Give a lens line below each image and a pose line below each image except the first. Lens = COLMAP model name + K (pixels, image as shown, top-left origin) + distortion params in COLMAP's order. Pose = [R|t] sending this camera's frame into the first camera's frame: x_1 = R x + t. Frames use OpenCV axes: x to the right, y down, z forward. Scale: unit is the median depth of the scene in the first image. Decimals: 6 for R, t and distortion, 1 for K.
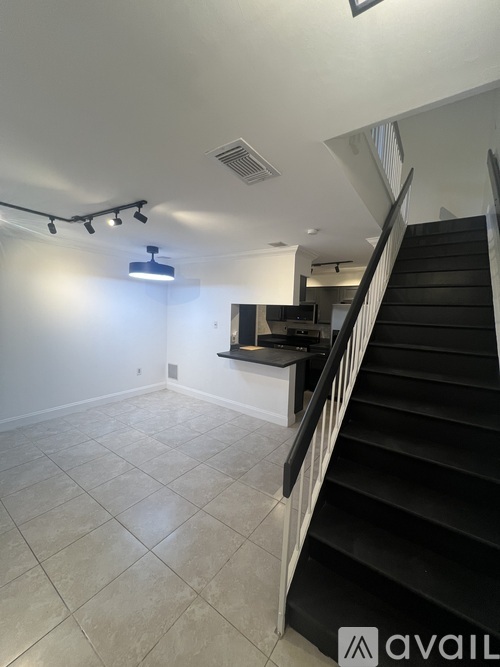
lens RADIAL K [[268.1, 0, 250.0], [0, 268.1, 333.5], [0, 0, 1]] dist [0.012007, -0.000020]
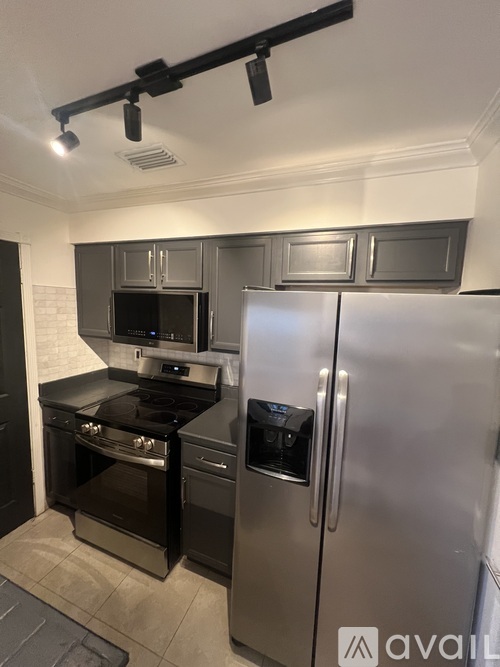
lens RADIAL K [[268.6, 0, 250.0], [0, 268.6, 333.5], [0, 0, 1]] dist [-0.000397, -0.000025]
pose [[0.967924, -0.027637, 0.249720, 0.210536], [0.019635, 0.999213, 0.034478, -0.066521], [-0.250477, -0.028469, 0.967704, 0.643355]]
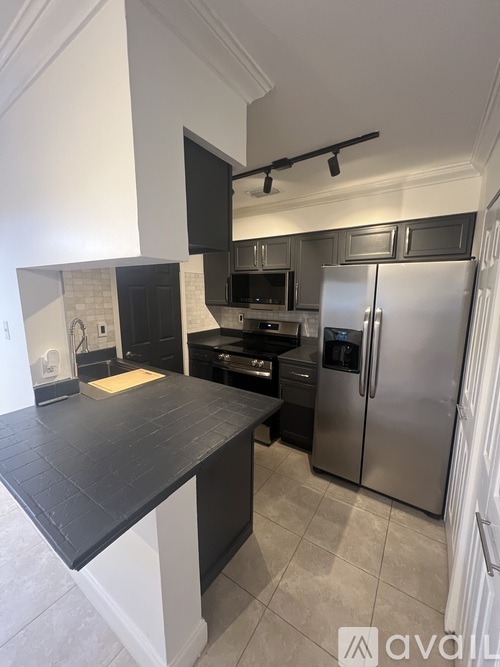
lens RADIAL K [[268.1, 0, 250.0], [0, 268.1, 333.5], [0, 0, 1]] dist [0.012007, -0.000020]
pose [[0.999127, -0.036213, 0.020822, 0.150683], [0.034410, 0.996100, 0.081242, -0.035863], [-0.023683, -0.080454, 0.996477, 0.478459]]
